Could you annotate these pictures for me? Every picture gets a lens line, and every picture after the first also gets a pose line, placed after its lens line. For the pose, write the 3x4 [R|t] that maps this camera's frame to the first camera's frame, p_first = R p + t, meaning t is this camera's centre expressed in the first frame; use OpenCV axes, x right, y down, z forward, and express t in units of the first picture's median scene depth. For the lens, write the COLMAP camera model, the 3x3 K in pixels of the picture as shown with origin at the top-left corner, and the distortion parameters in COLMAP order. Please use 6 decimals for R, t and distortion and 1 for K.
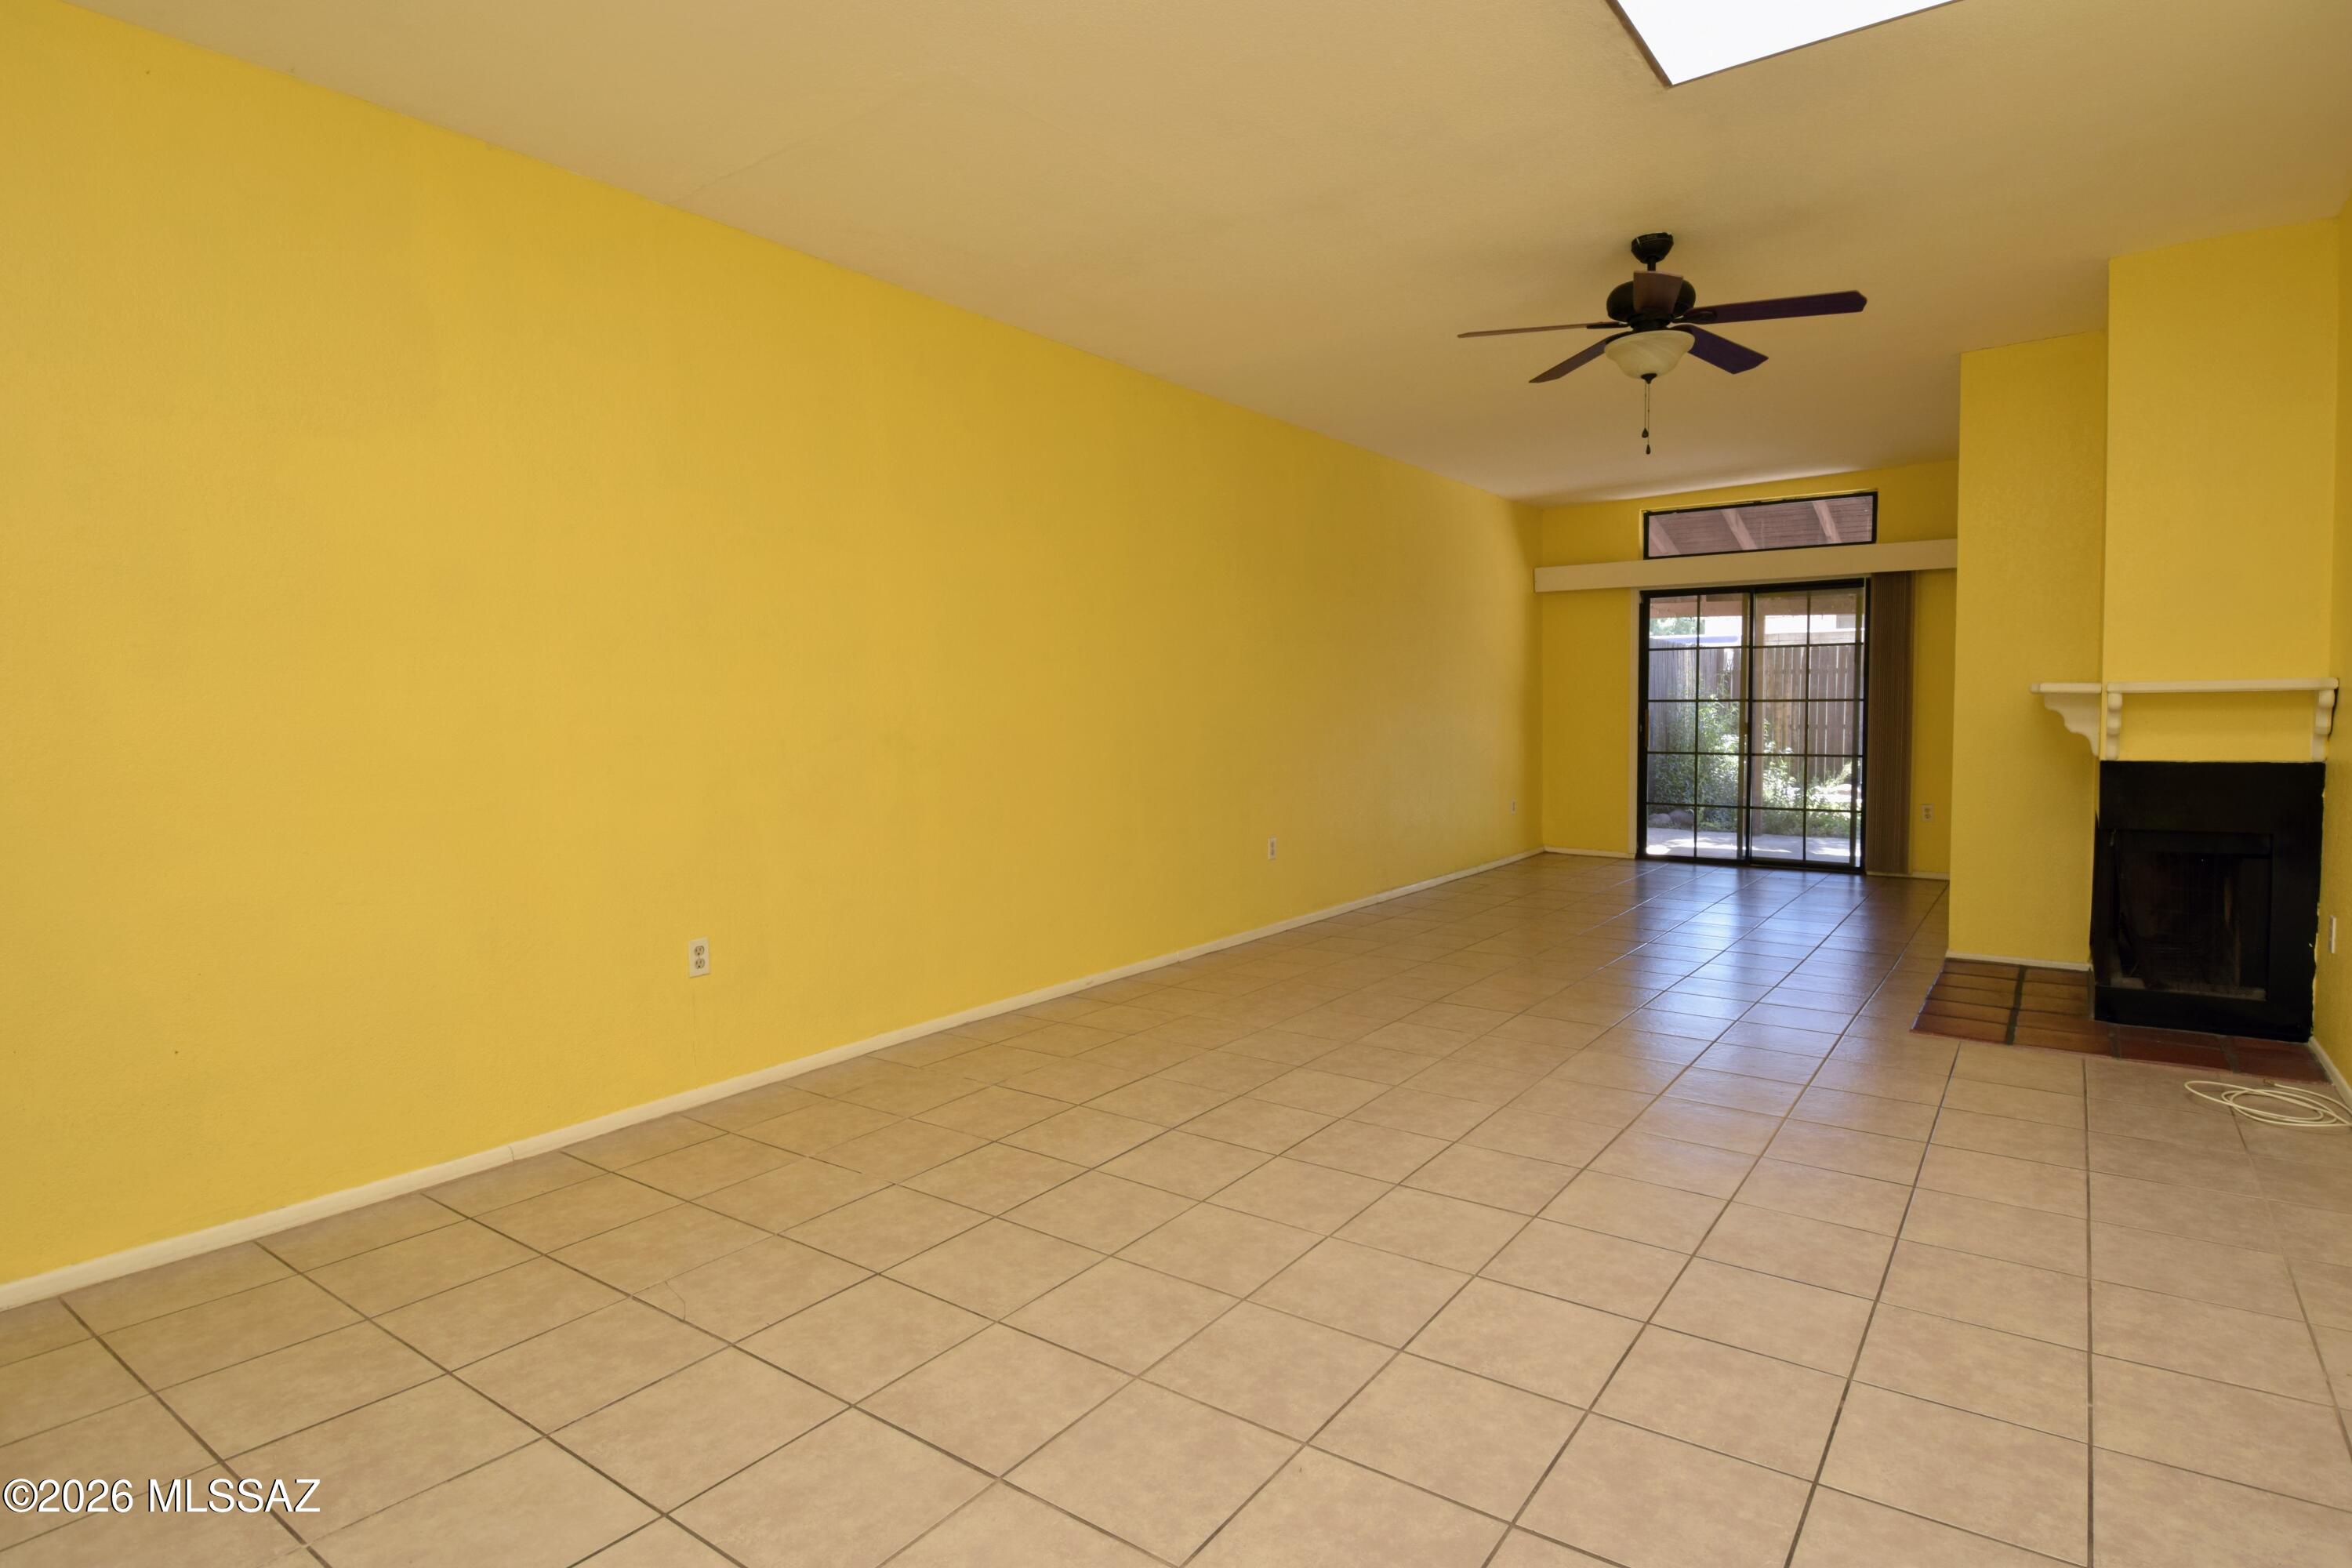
lens RADIAL K [[1210.7, 0, 1240.6], [0, 1210.7, 779.0], [0, 0, 1]] dist [0.020755, -0.027988]
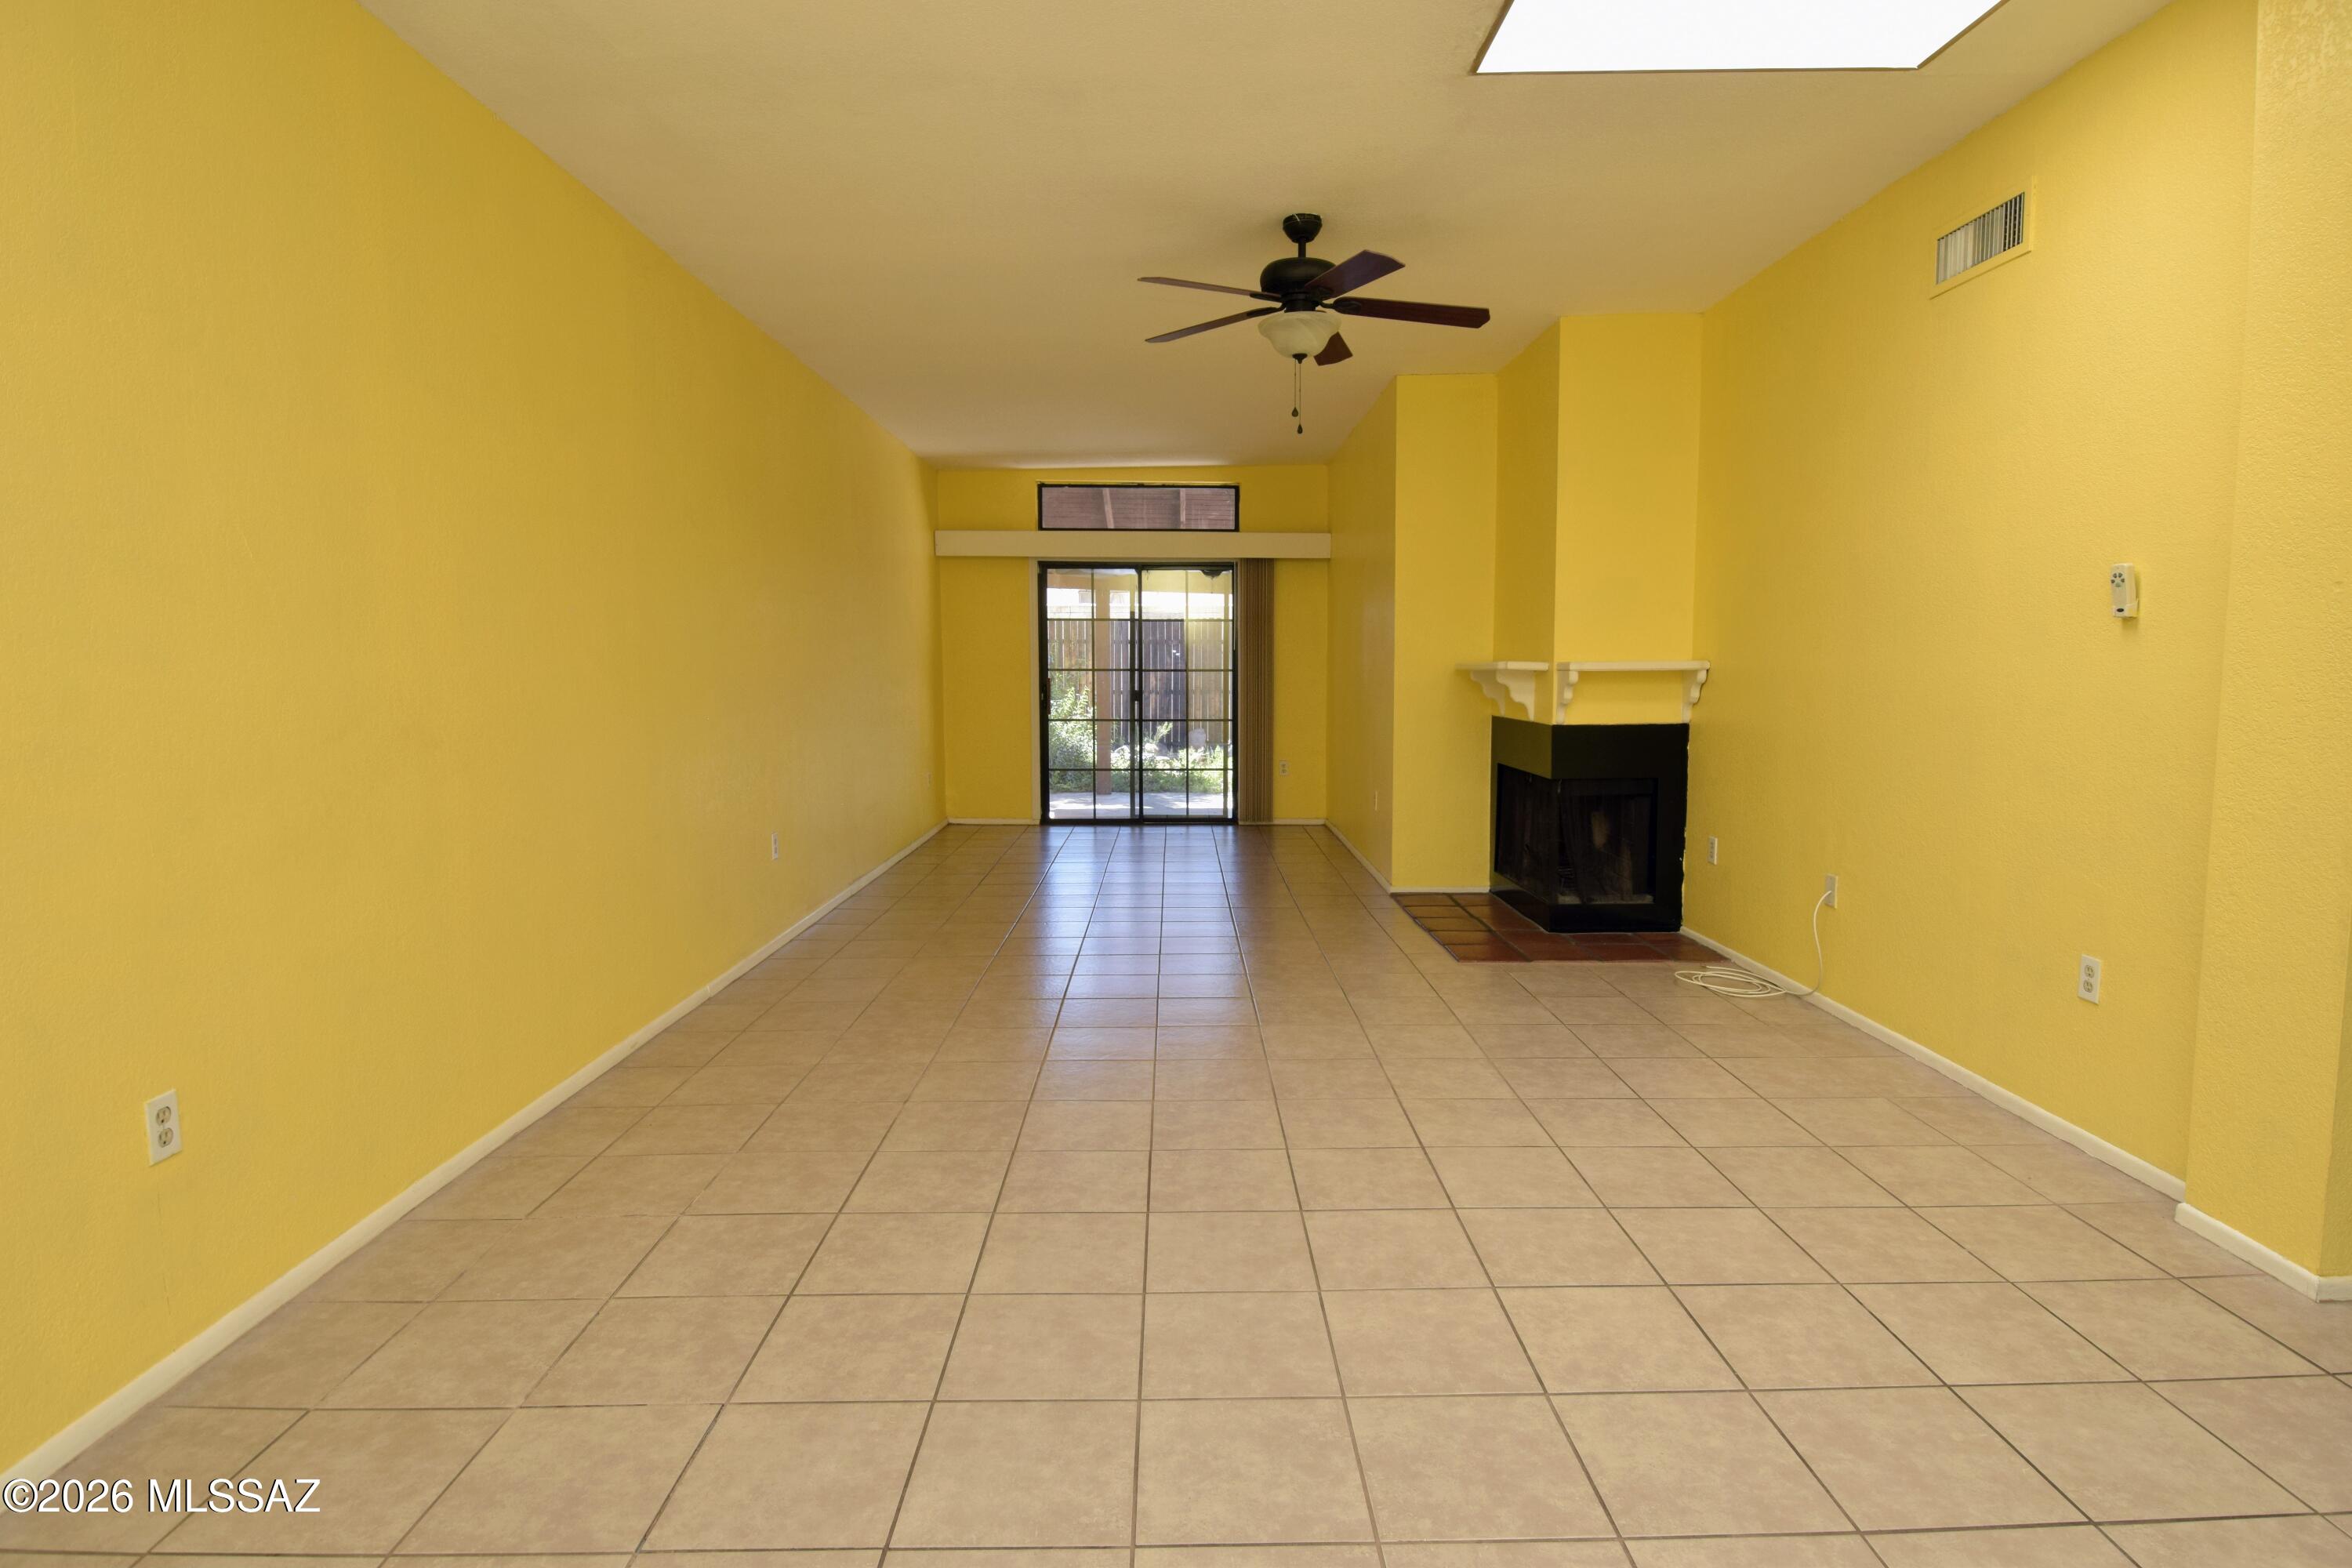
lens RADIAL K [[1192.7, 0, 1196.8], [0, 1192.7, 772.2], [0, 0, 1]] dist [0.023422, -0.027314]
pose [[0.812027, -0.044255, 0.581940, -0.316640], [0.028673, 0.998942, 0.035958, -0.022075], [-0.582915, -0.012513, 0.812437, 0.225563]]
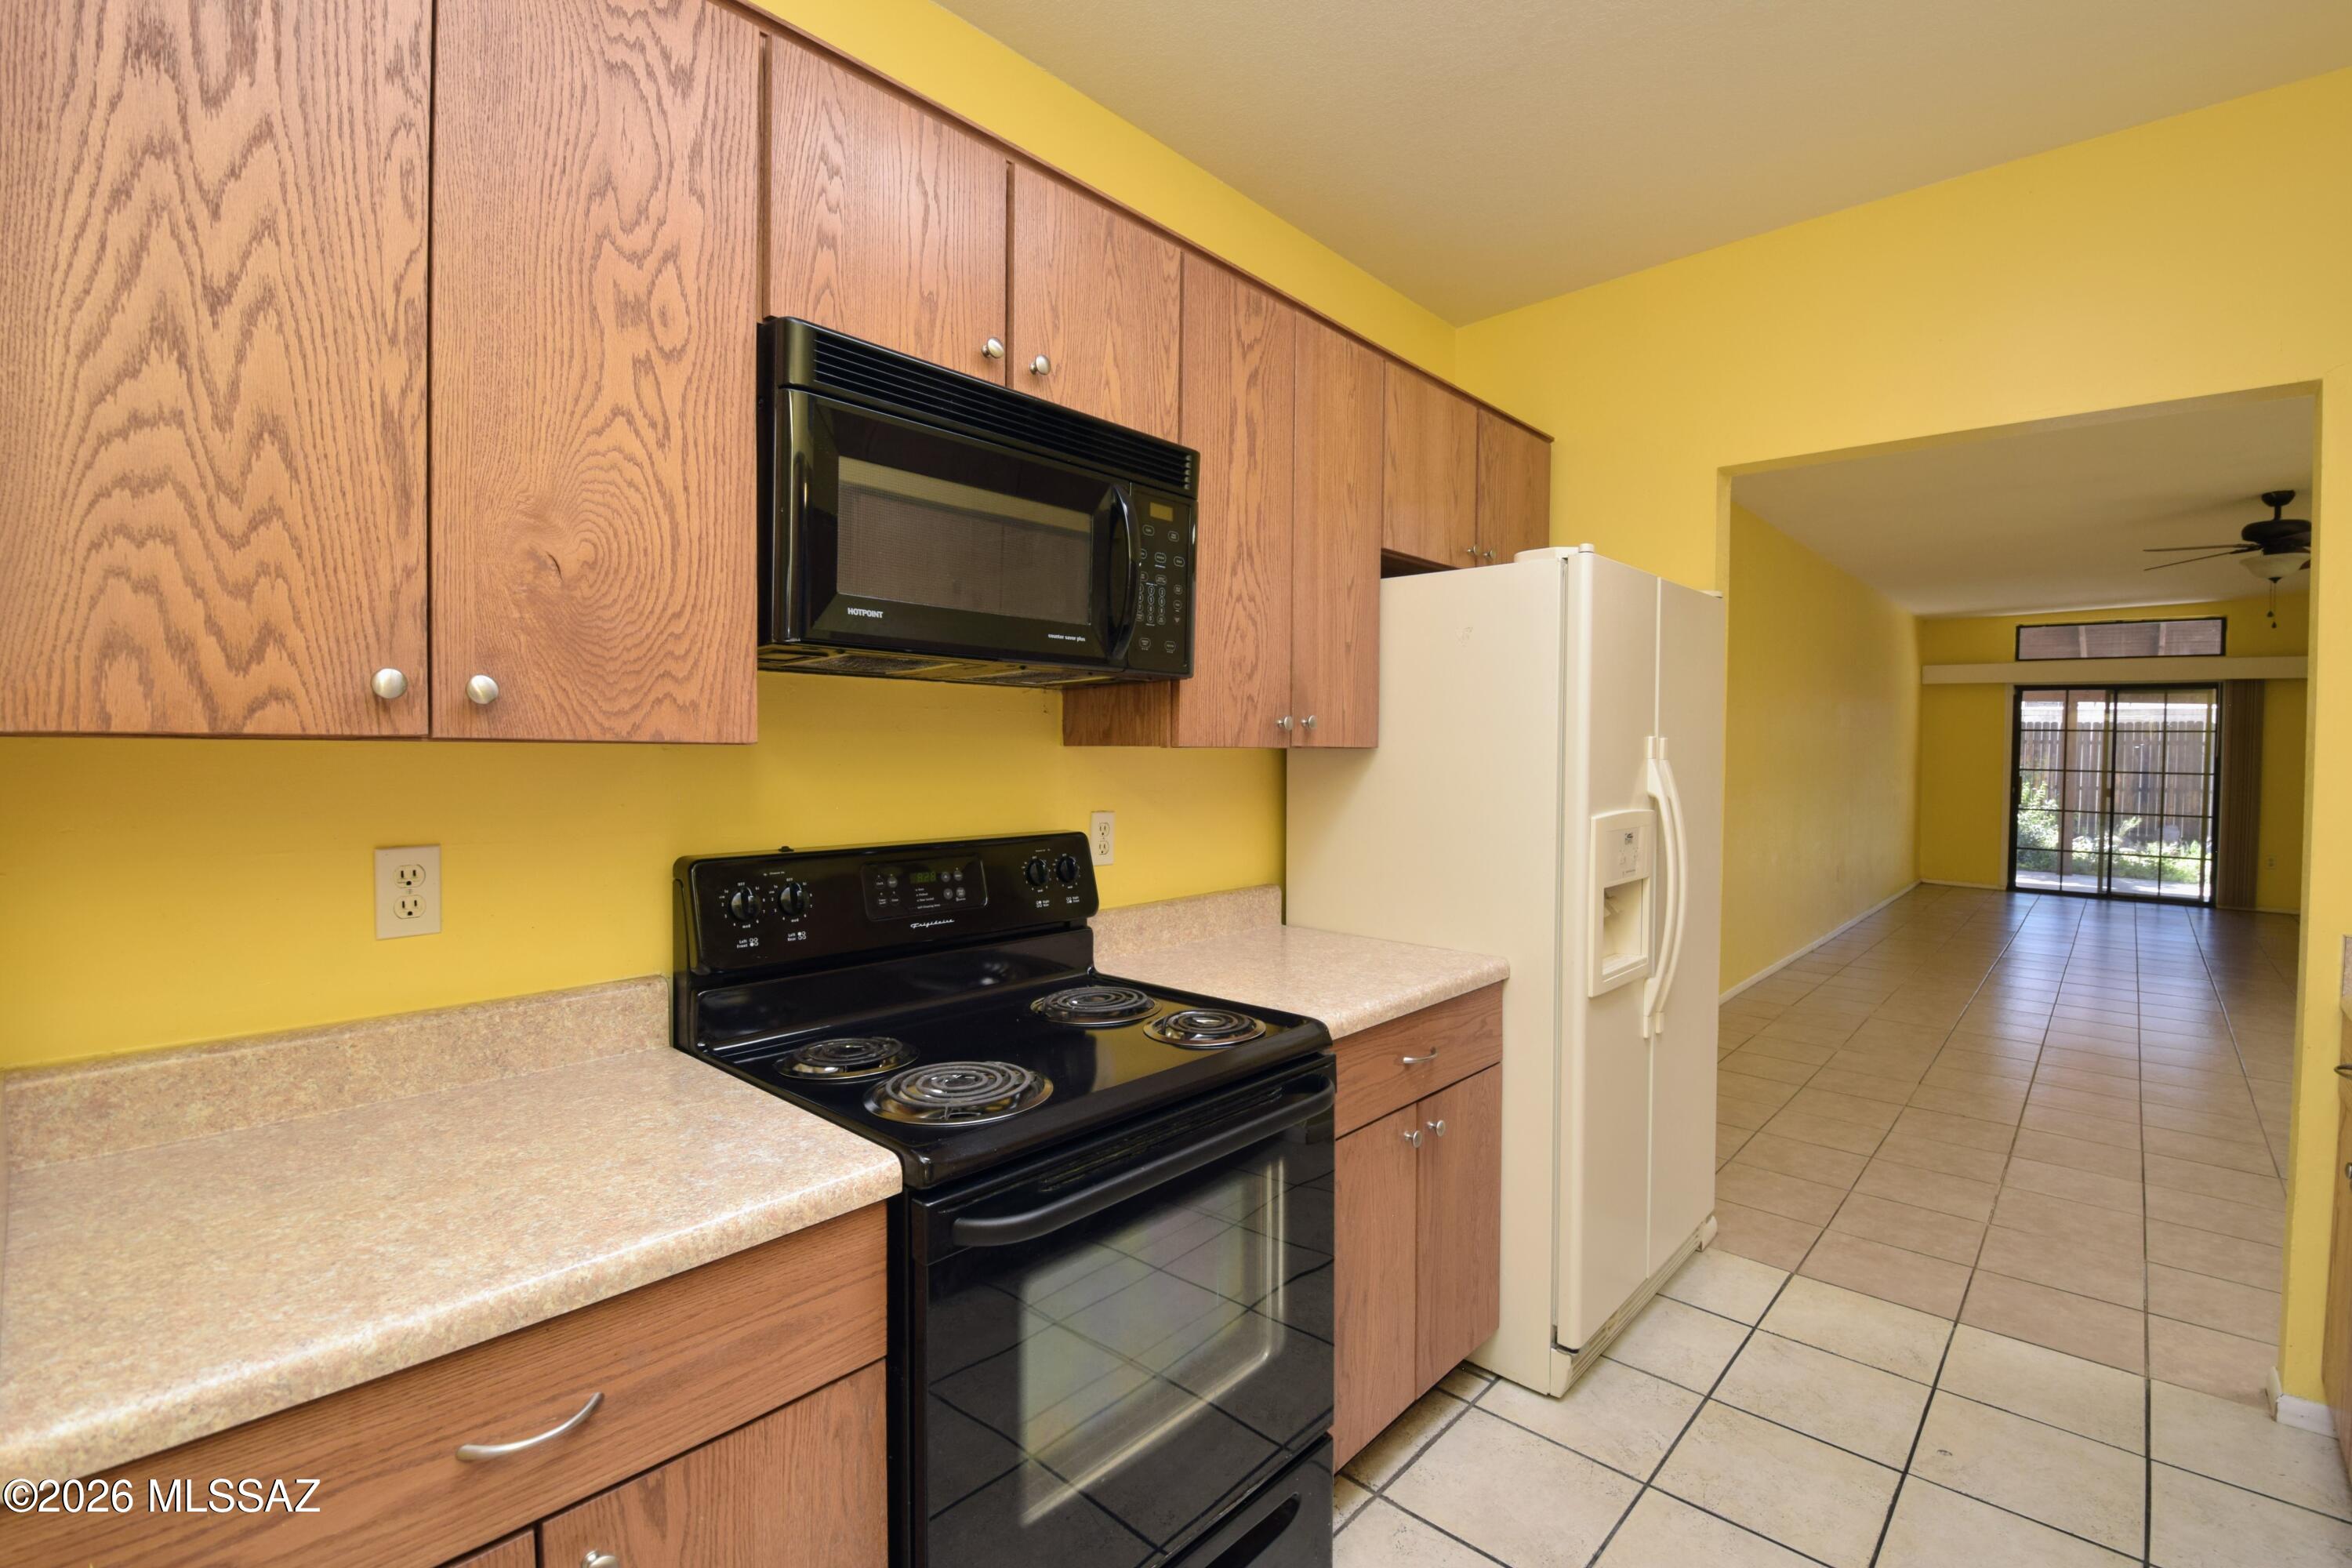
lens RADIAL K [[1028.5, 0, 1210.8], [0, 1028.5, 774.3], [0, 0, 1]] dist [0.019770, -0.026091]
pose [[0.992029, 0.024967, -0.123515, -0.810205], [-0.028816, 0.999150, -0.029472, -0.003535], [0.122674, 0.032796, 0.991905, -0.426311]]
